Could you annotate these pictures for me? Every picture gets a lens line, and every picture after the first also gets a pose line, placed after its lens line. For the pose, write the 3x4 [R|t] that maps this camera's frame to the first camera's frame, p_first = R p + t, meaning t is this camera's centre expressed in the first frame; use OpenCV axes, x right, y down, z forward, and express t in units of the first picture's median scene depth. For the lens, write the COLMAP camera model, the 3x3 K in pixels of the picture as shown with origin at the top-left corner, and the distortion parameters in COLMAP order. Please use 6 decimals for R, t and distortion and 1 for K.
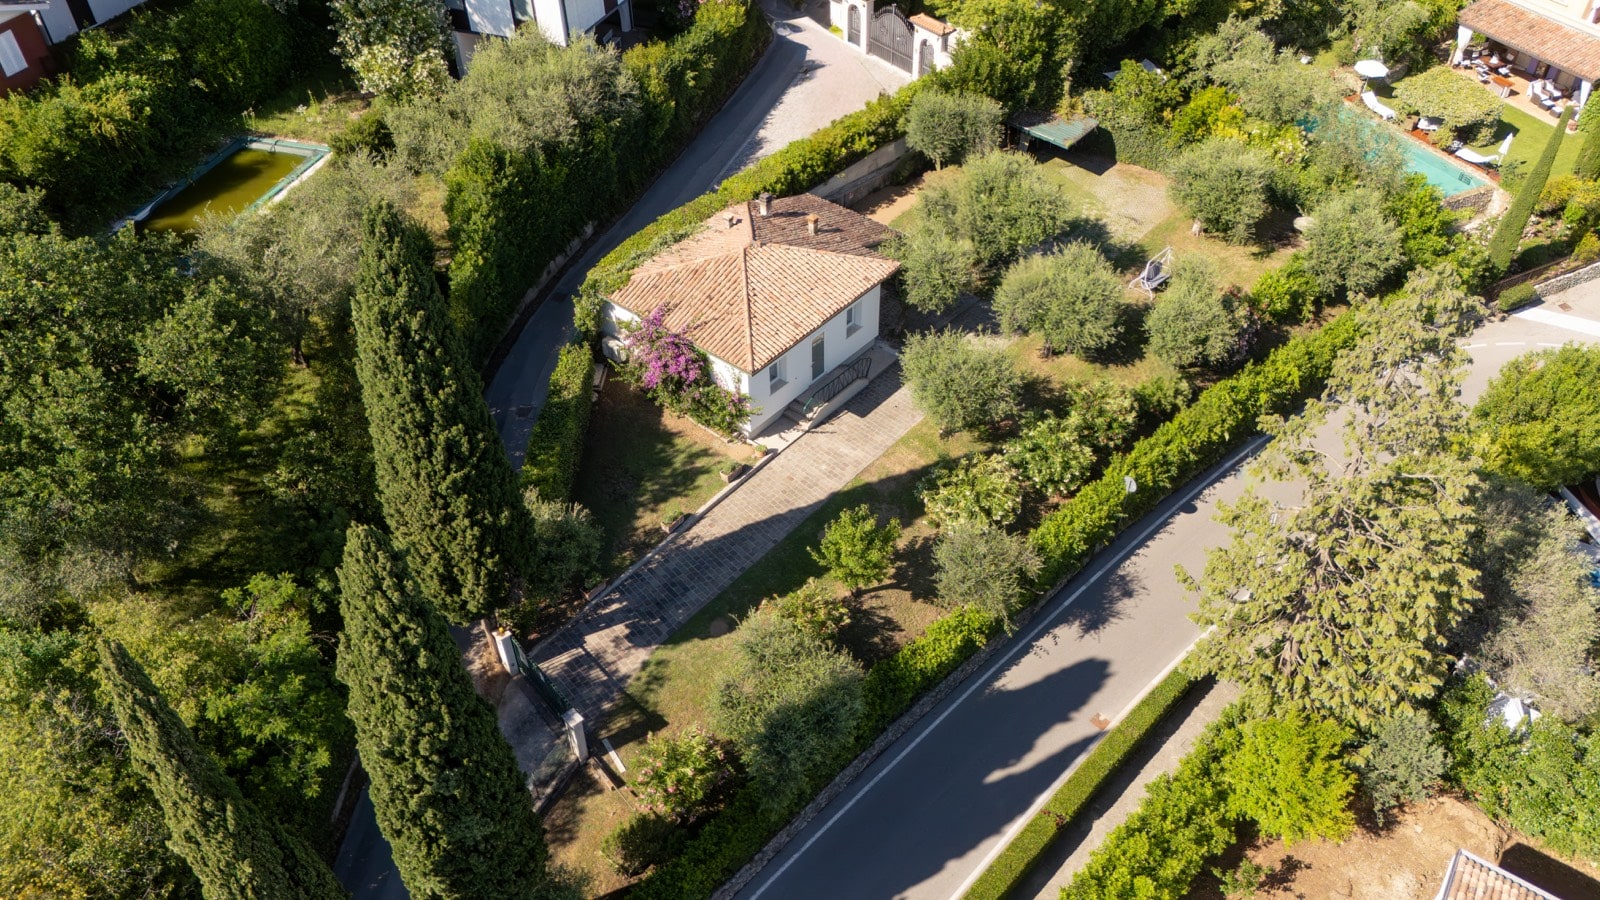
lens RADIAL K [[1178.7, 0, 803.1], [0, 1178.7, 454.1], [0, 0, 1]] dist [0.081644, -0.095119]
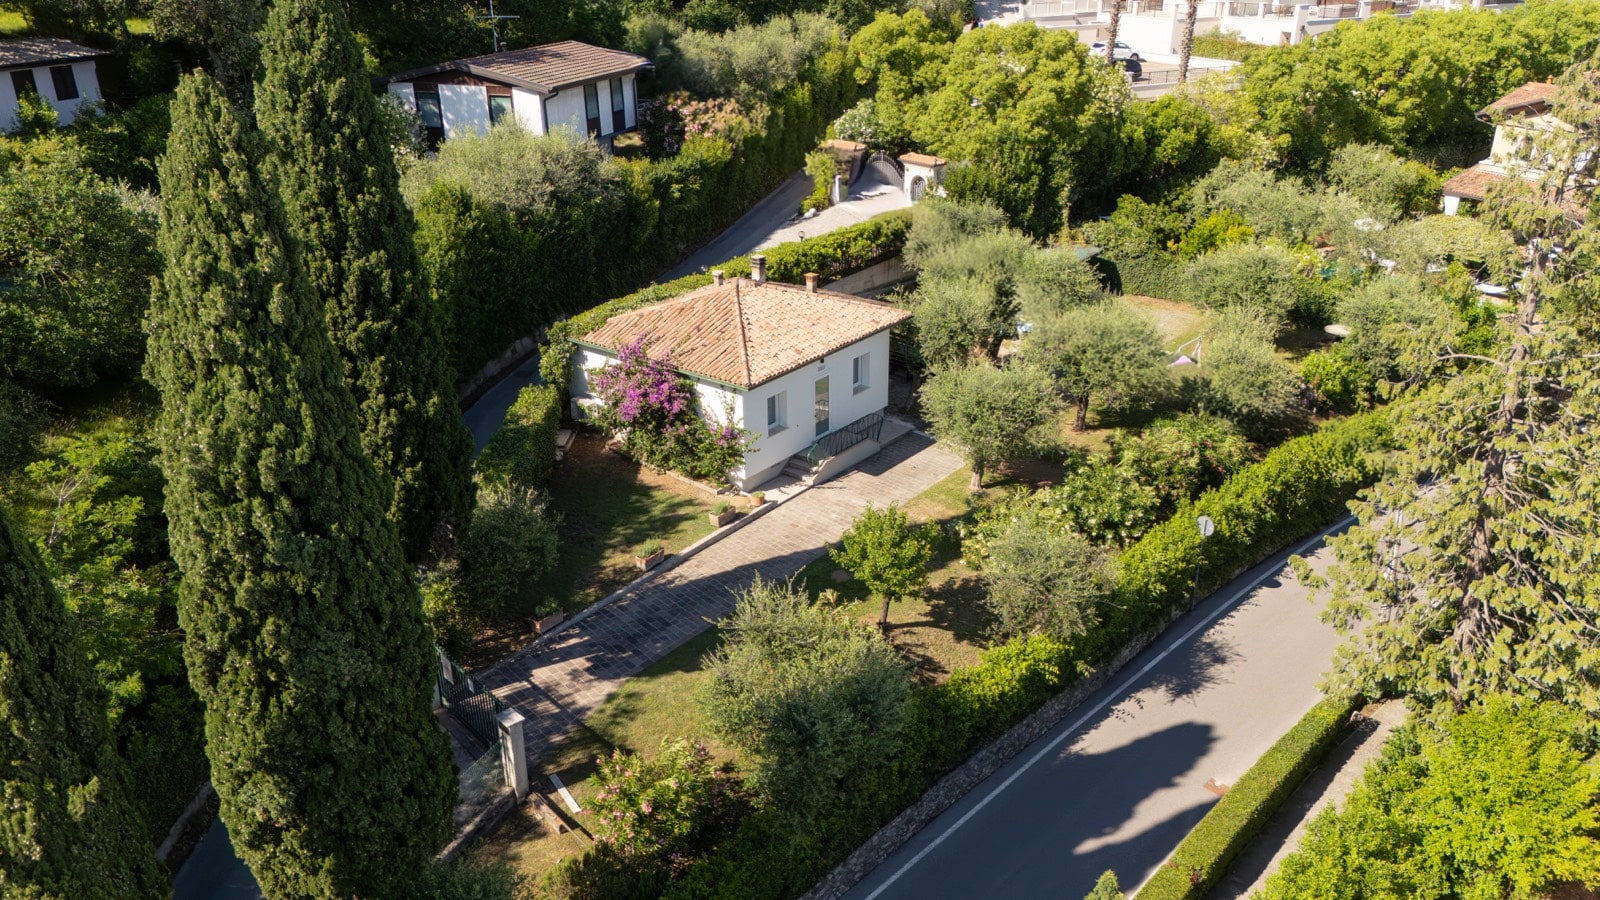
lens RADIAL K [[1178.7, 0, 803.1], [0, 1178.7, 454.1], [0, 0, 1]] dist [0.081644, -0.095119]
pose [[0.999555, -0.010348, 0.027982, -0.028847], [0.018522, 0.950506, -0.310155, 0.244336], [-0.023387, 0.310535, 0.950274, 0.216638]]
